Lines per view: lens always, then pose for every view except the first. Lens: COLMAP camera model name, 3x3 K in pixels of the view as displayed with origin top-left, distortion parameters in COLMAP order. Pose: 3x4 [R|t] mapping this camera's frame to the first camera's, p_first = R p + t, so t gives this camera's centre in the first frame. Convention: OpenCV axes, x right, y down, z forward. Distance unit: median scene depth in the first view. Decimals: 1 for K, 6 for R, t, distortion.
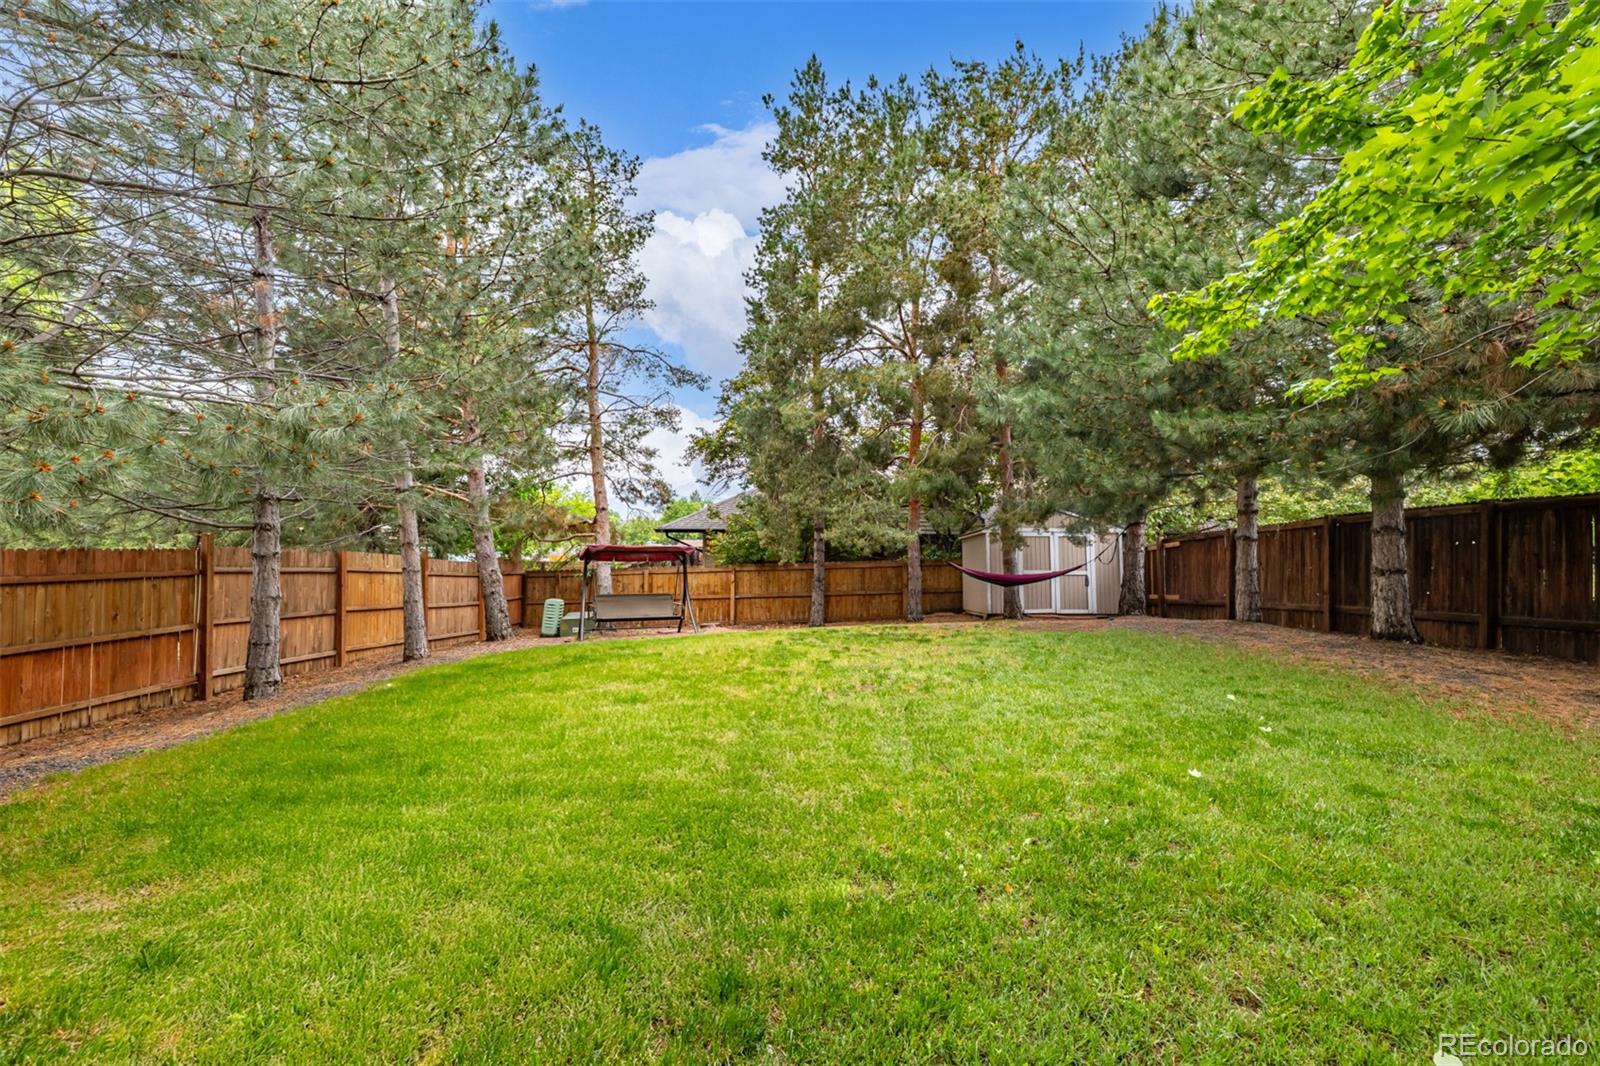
lens RADIAL K [[673.1, 0, 793.3], [0, 673.1, 528.8], [0, 0, 1]] dist [0.000995, 0.000376]
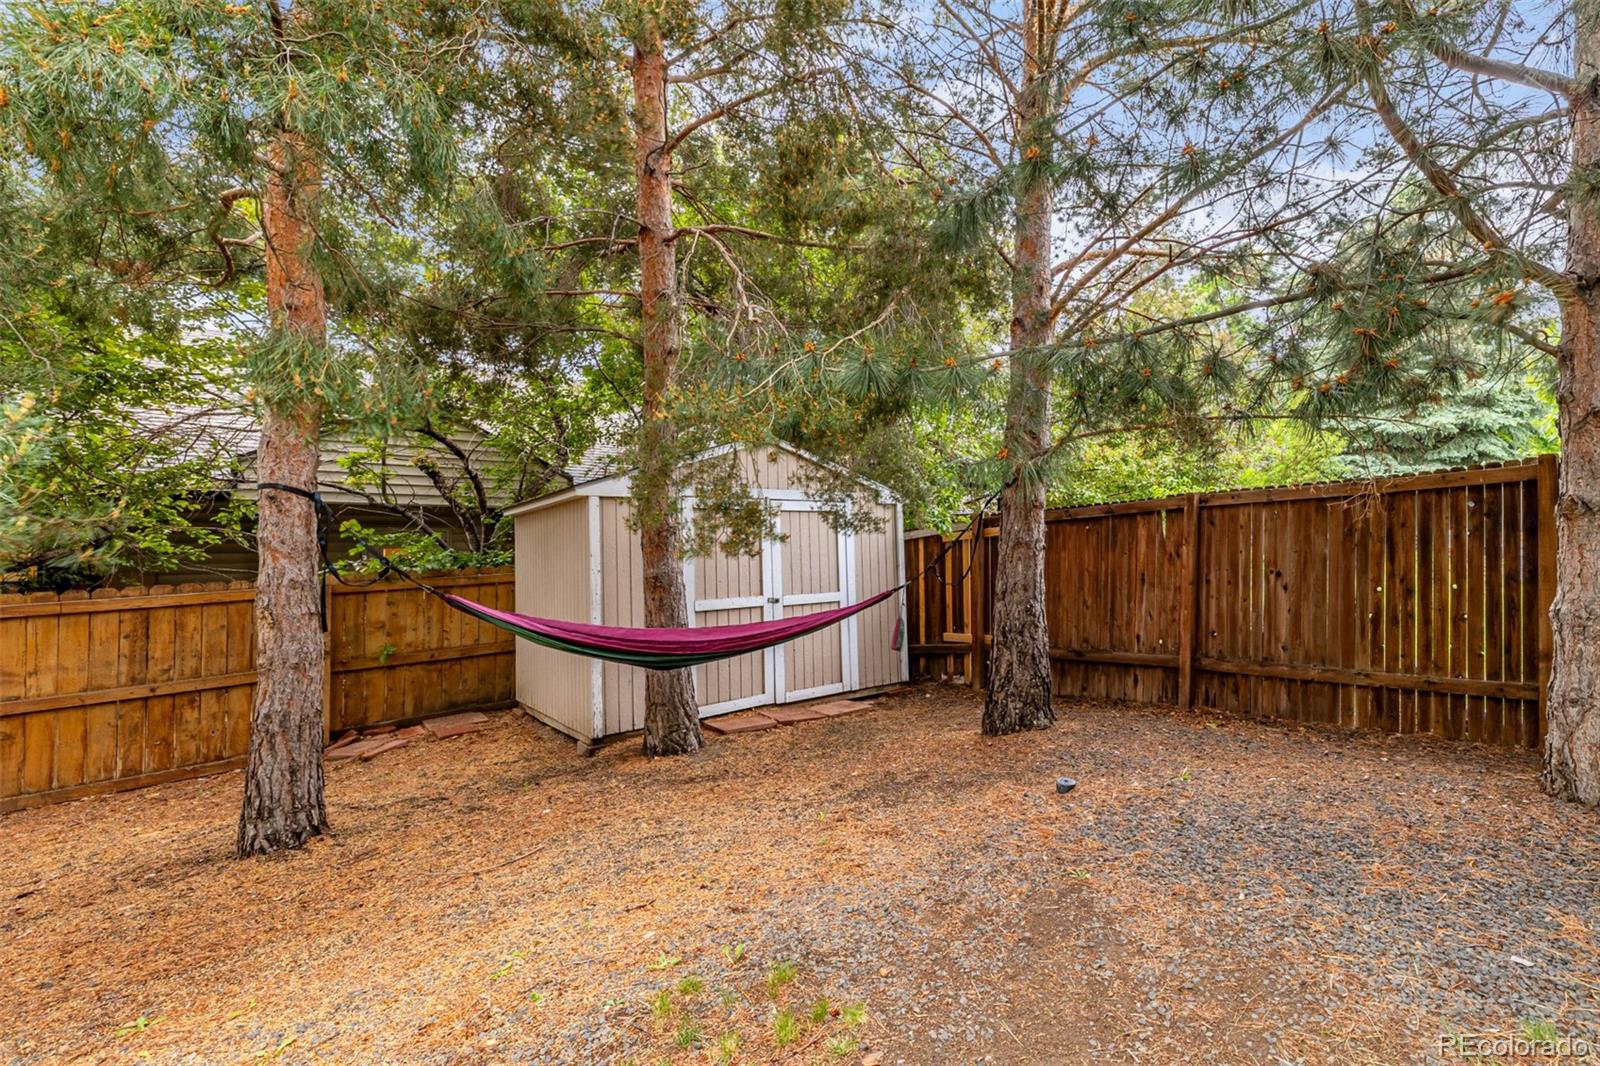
lens RADIAL K [[673.1, 0, 793.3], [0, 673.1, 528.8], [0, 0, 1]] dist [0.000995, 0.000376]
pose [[0.808679, 0.007326, 0.588205, 0.173691], [-0.005425, 0.999973, -0.004996, 0.022361], [-0.588225, 0.000849, 0.808697, 0.681378]]
